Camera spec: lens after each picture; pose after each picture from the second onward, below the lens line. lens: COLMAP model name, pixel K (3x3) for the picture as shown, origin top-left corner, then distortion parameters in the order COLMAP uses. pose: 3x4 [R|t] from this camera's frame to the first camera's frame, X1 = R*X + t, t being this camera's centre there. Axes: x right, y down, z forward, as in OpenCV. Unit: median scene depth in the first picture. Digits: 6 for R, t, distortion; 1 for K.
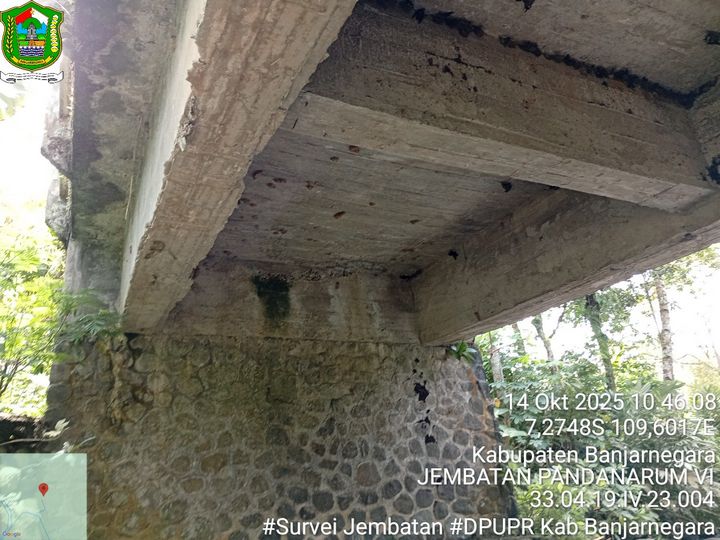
lens RADIAL K [[540.2, 0, 355.0], [0, 540.2, 274.0], [0, 0, 1]] dist [0.101538, -0.220990]
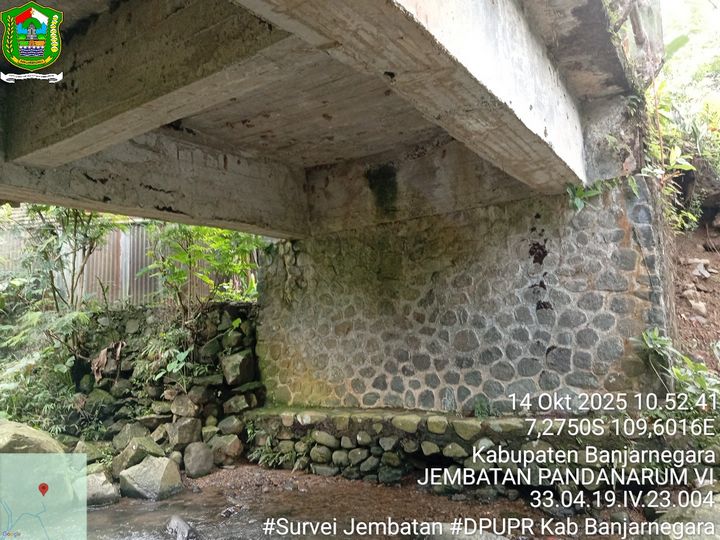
lens RADIAL K [[540.2, 0, 355.0], [0, 540.2, 274.0], [0, 0, 1]] dist [0.101538, -0.220990]
pose [[0.527934, -0.046712, -0.848000, 0.767215], [0.313938, 0.938498, 0.143750, 0.036368], [0.789131, -0.342110, 0.510130, 0.349498]]
